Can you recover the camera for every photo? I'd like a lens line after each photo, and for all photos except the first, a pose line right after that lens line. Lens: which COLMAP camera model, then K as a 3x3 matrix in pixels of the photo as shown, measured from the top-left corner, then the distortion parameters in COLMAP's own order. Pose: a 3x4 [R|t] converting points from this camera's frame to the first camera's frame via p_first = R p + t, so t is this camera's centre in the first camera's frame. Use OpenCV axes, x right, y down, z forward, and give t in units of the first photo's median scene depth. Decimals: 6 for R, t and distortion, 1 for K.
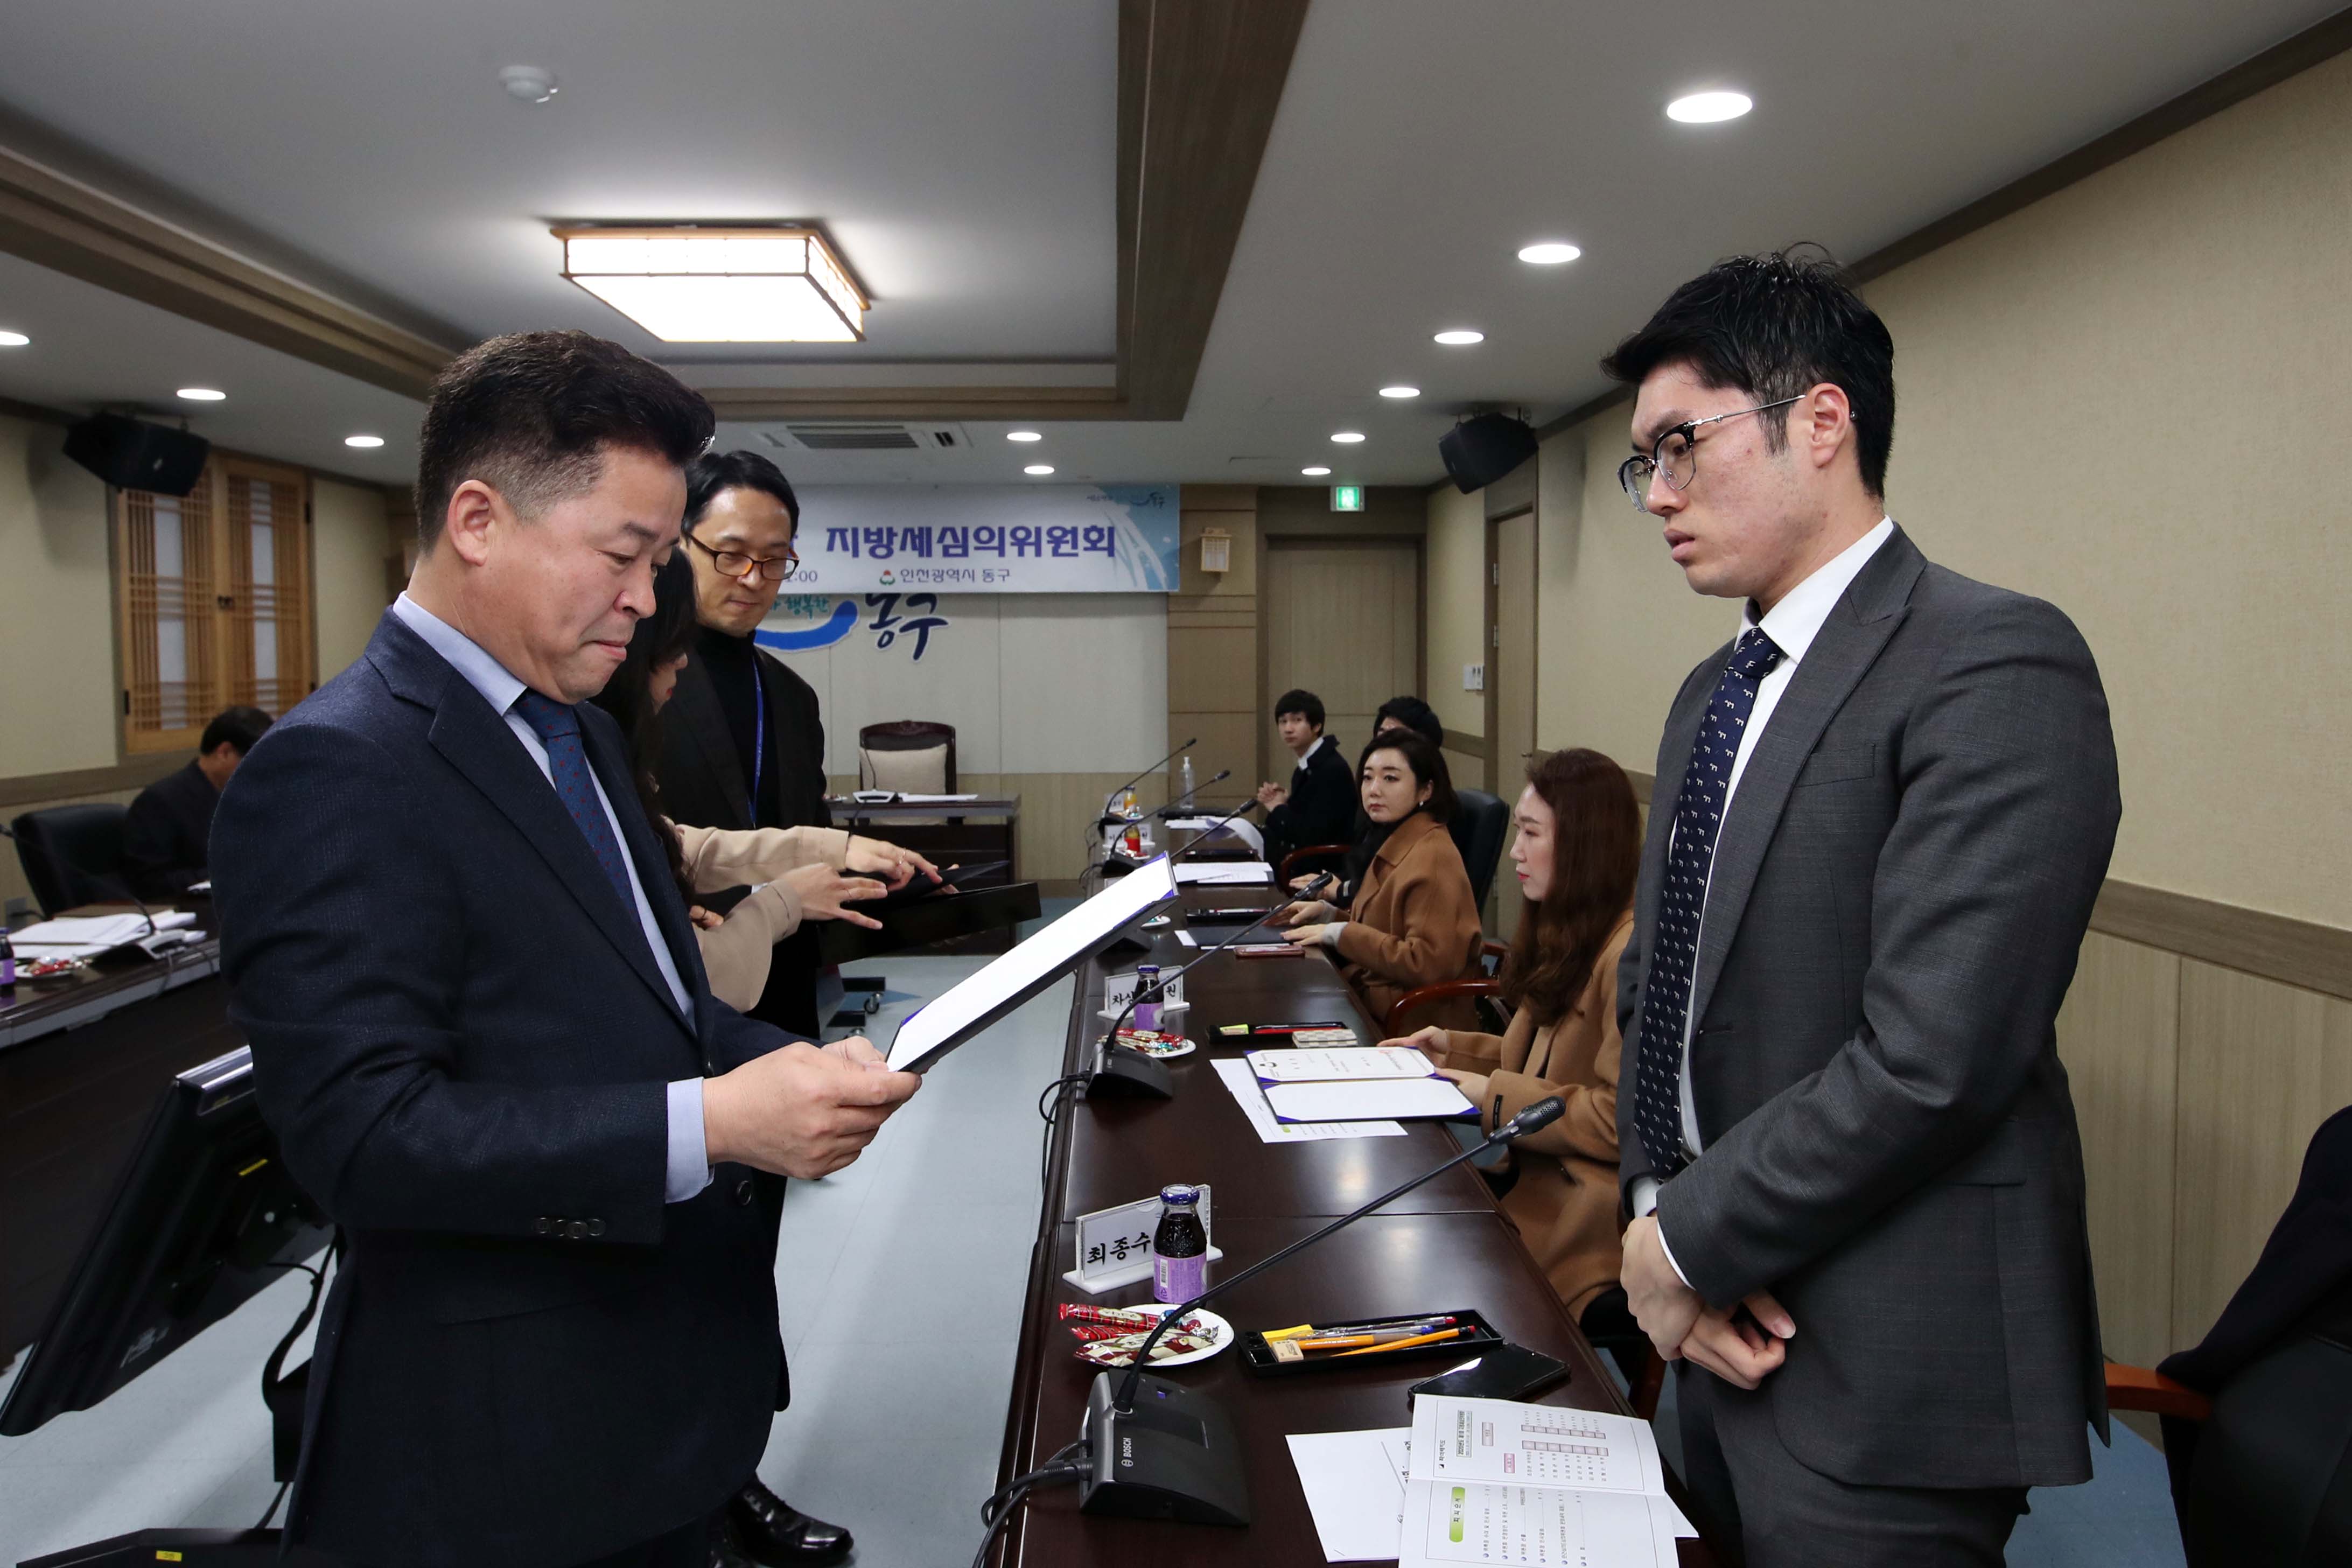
lens RADIAL K [[1630.3, 0, 1151.8], [0, 1630.3, 722.2], [0, 0, 1]] dist [-0.050128, 0.043413]
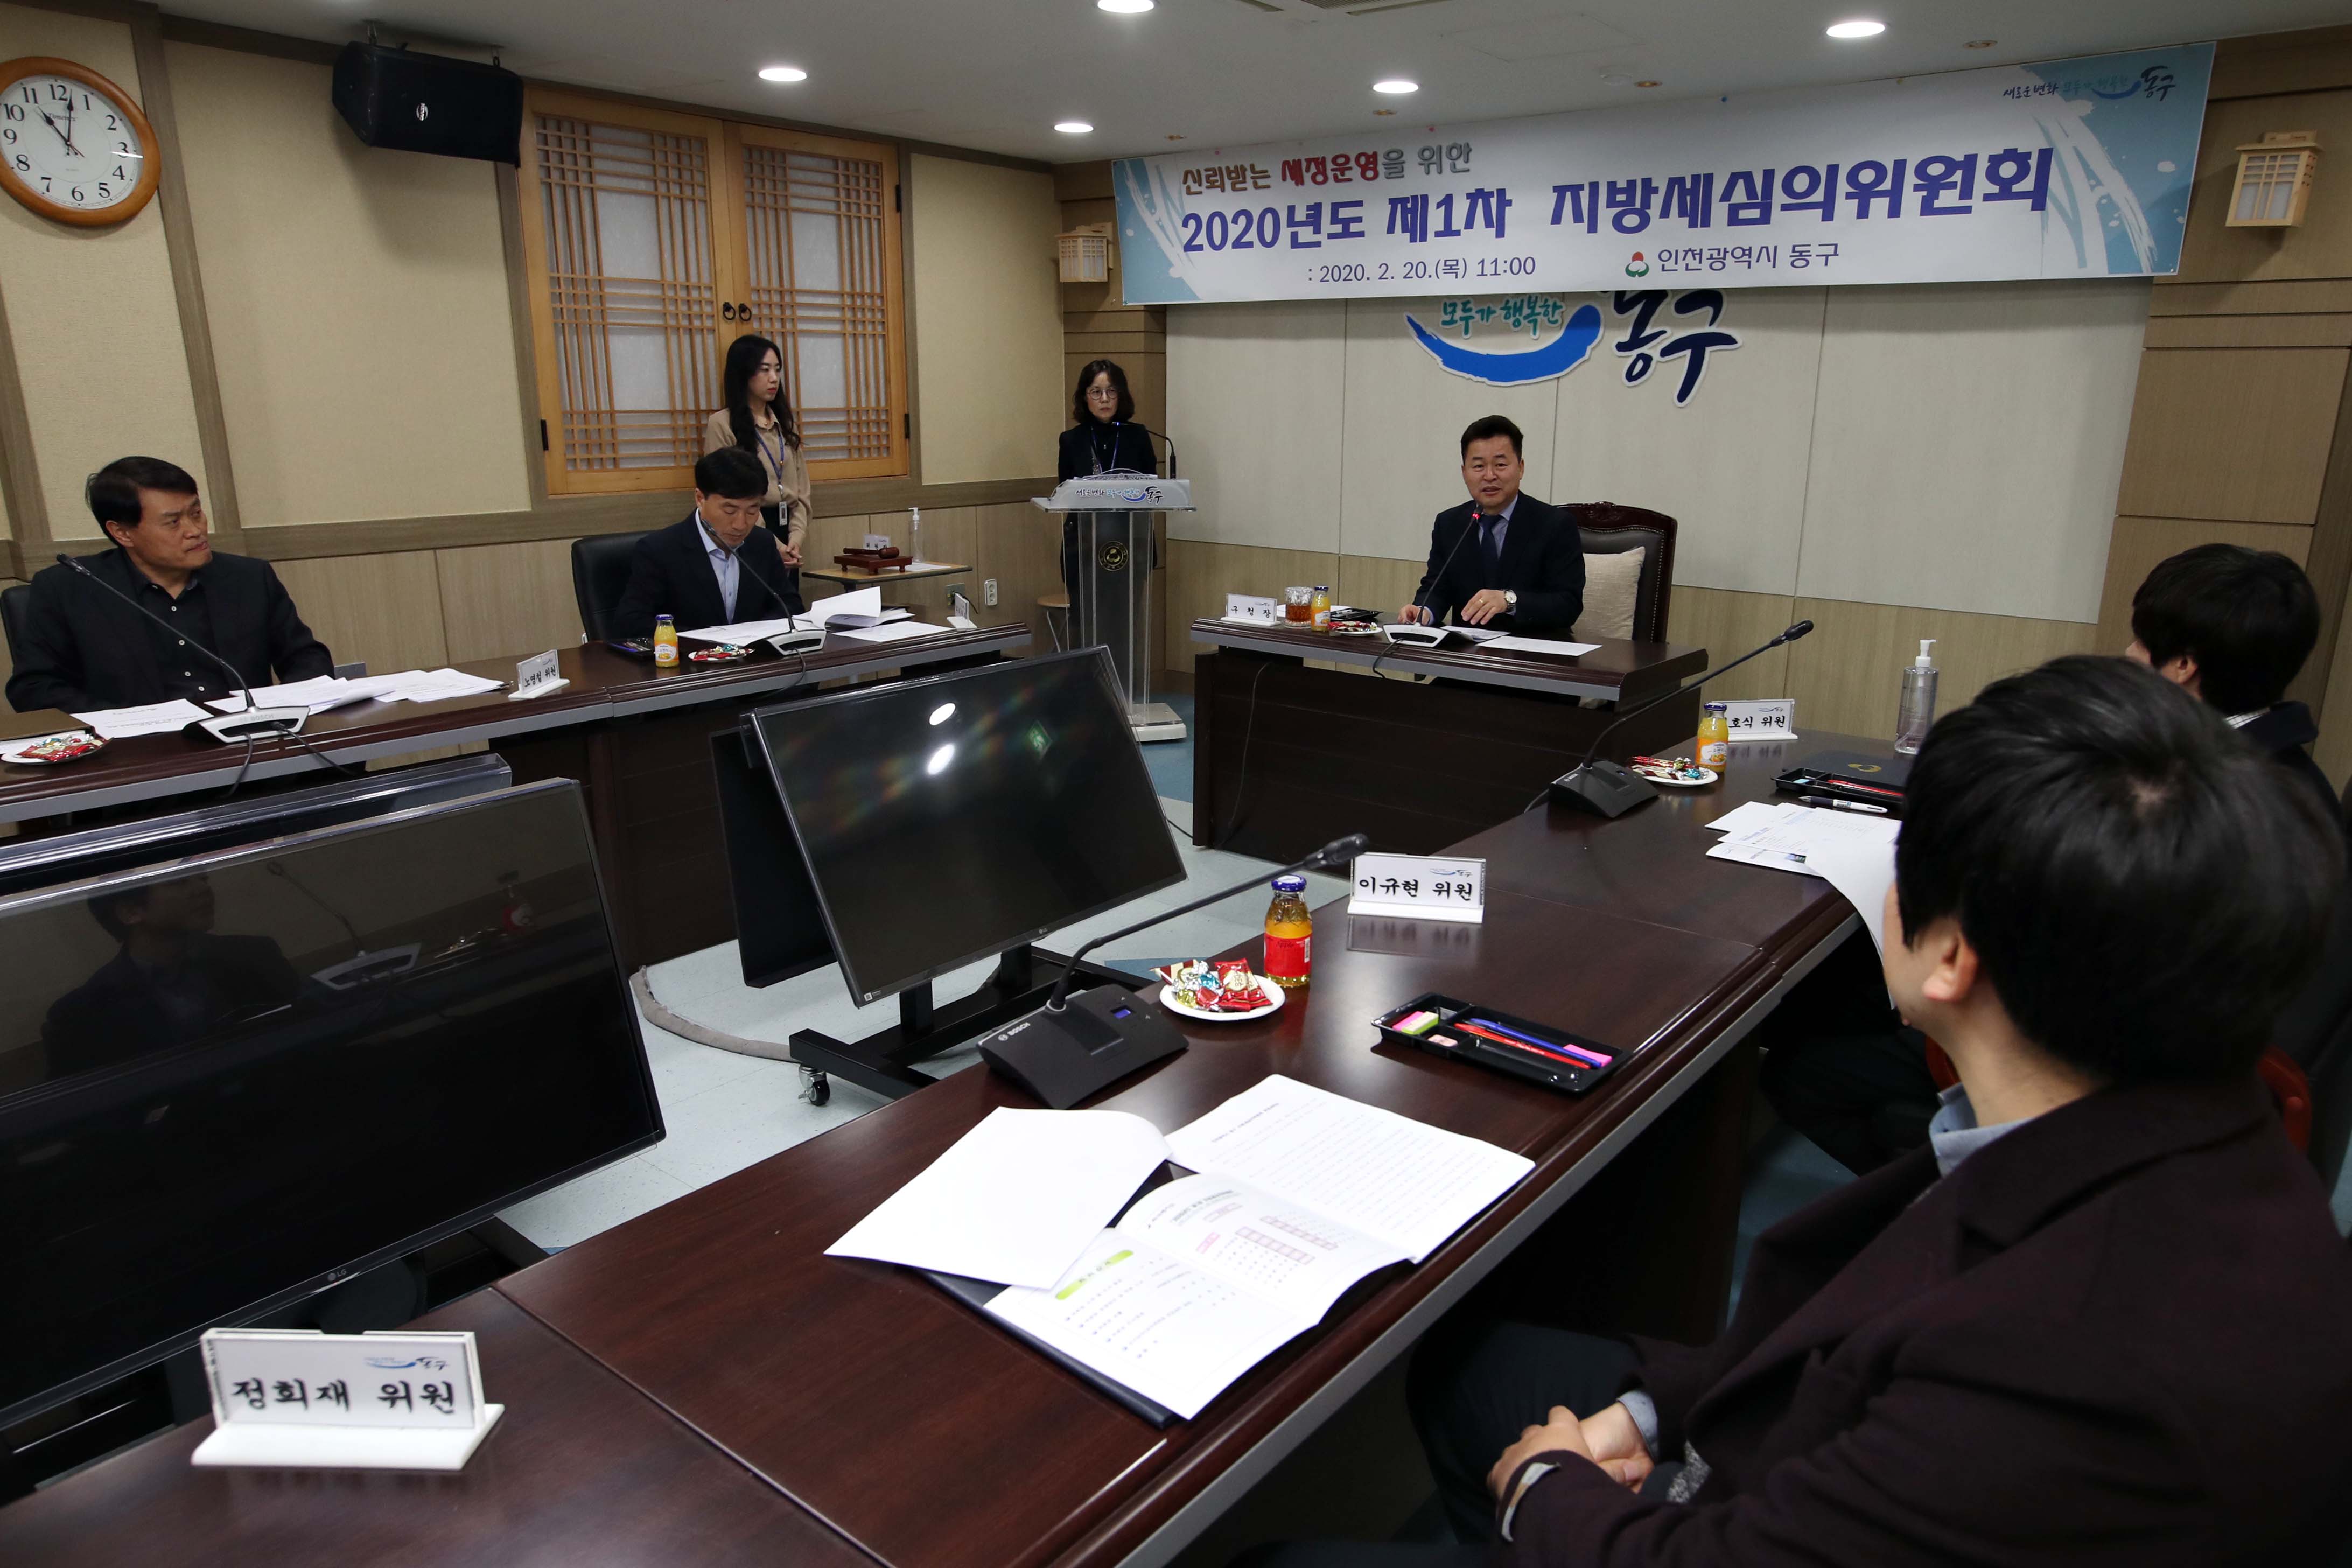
lens RADIAL K [[1502.9, 0, 1209.5], [0, 1502.9, 795.4], [0, 0, 1]] dist [-0.026389, 0.033147]
pose [[0.762903, 0.186489, -0.619032, 0.106372], [-0.040241, 0.969335, 0.242426, -0.023916], [0.645259, -0.160037, 0.747013, 0.431635]]
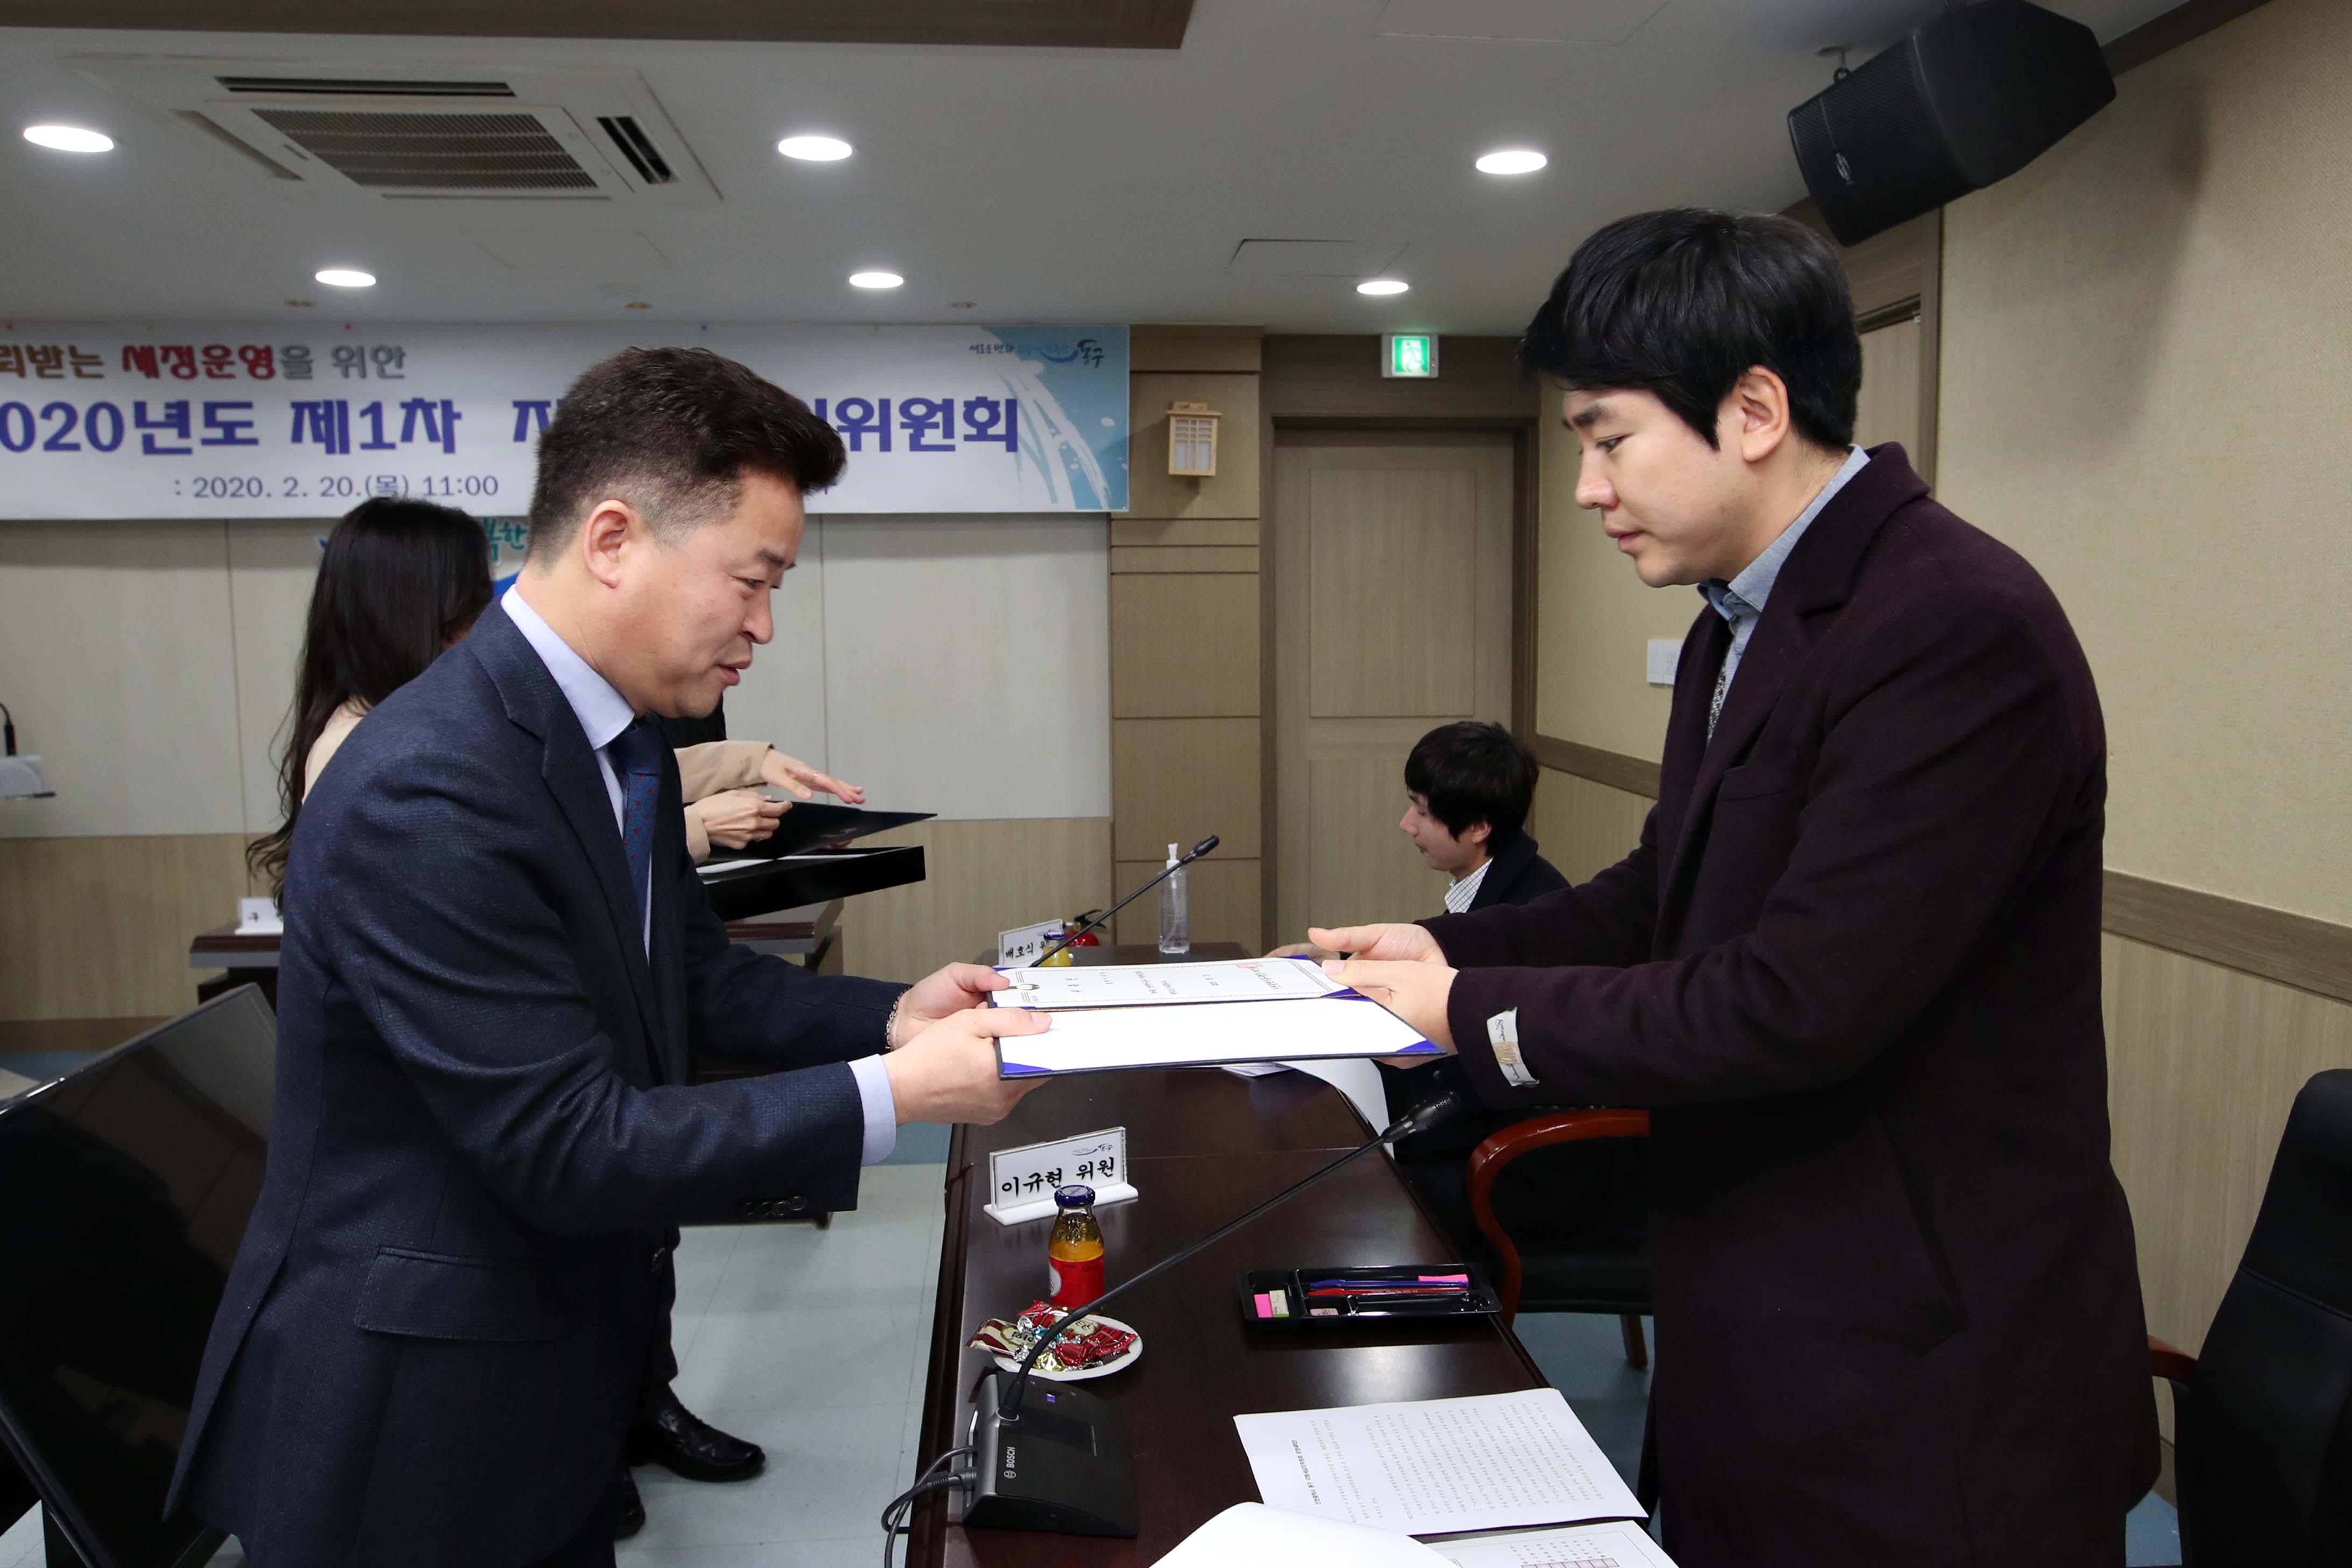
lens RADIAL K [[1630.3, 0, 1155.7], [0, 1630.3, 755.6], [0, 0, 1]] dist [-0.050128, 0.043413]
pose [[0.998377, -0.007575, 0.056442, -0.007431], [0.004966, 0.998919, 0.046214, -0.019851], [-0.056731, -0.045859, 0.997336, 0.414160]]
